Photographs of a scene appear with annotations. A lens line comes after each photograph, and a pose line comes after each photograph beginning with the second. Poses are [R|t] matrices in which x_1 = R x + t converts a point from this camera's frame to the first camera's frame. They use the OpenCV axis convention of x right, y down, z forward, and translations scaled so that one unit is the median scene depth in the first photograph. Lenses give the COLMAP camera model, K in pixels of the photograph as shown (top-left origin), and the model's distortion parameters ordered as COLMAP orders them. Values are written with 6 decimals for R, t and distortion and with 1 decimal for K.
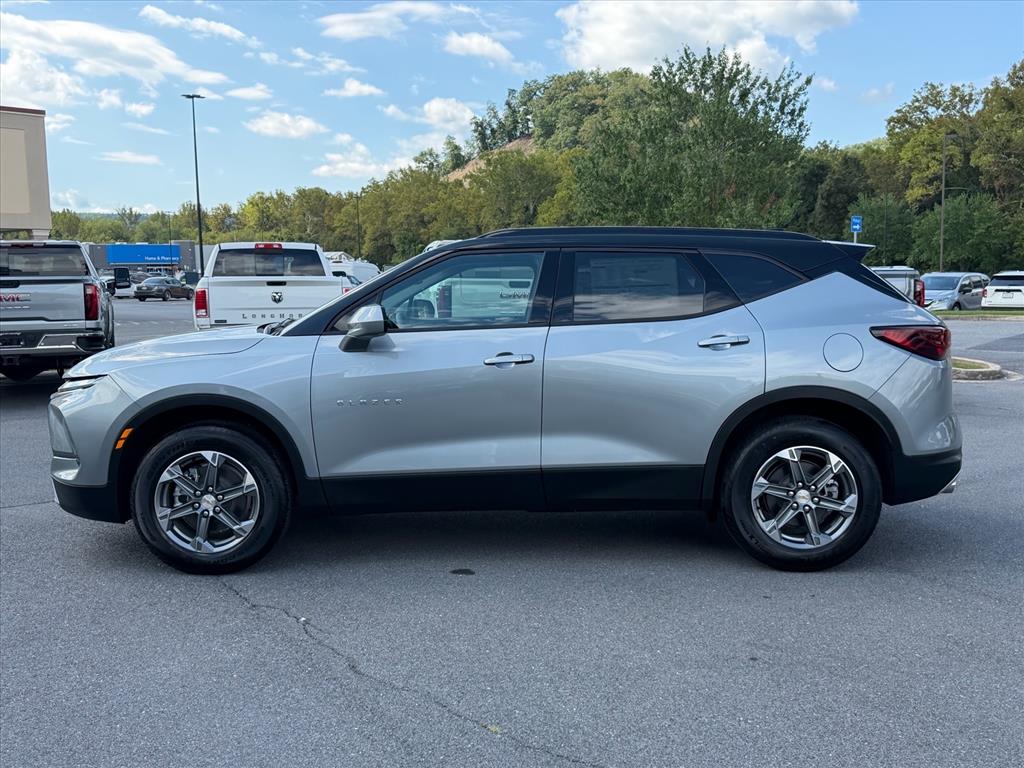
lens RADIAL K [[1035.9, 0, 511.0], [0, 1035.9, 378.9], [0, 0, 1]] dist [-0.038205, 0.000000]
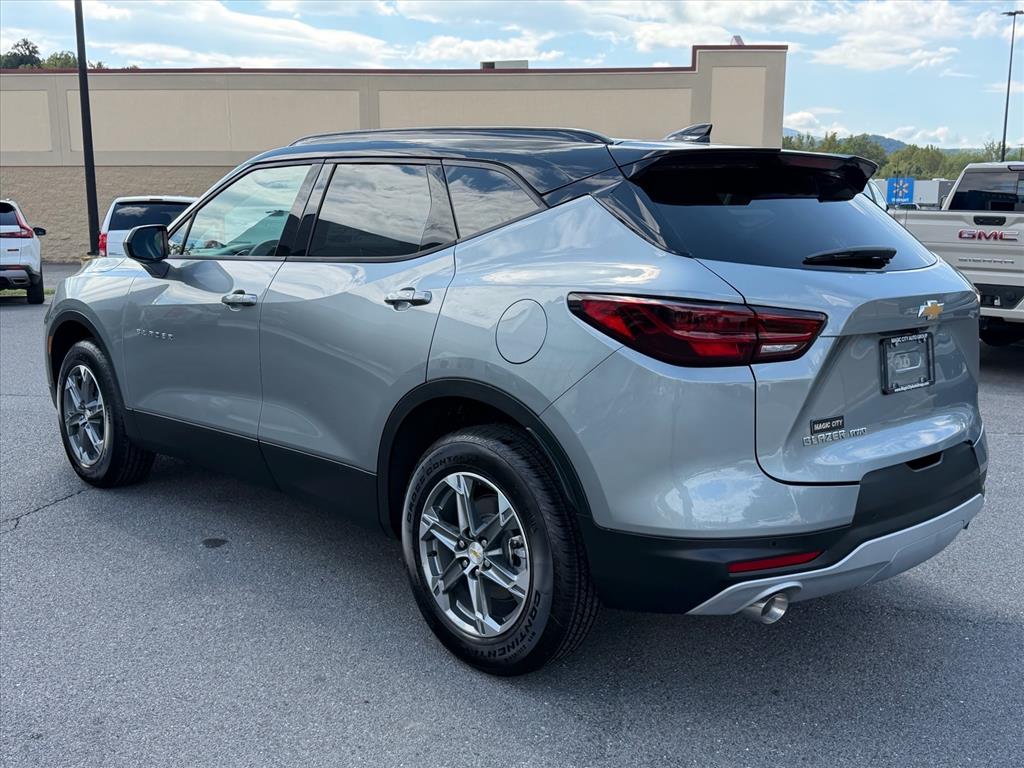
lens RADIAL K [[1035.9, 0, 511.4], [0, 1035.9, 390.4], [0, 0, 1]] dist [-0.038205, 0.000000]
pose [[0.682985, 0.125755, -0.719526, 0.129551], [-0.074855, 0.991932, 0.102311, -0.008617], [0.726587, -0.016017, 0.686888, 0.103598]]
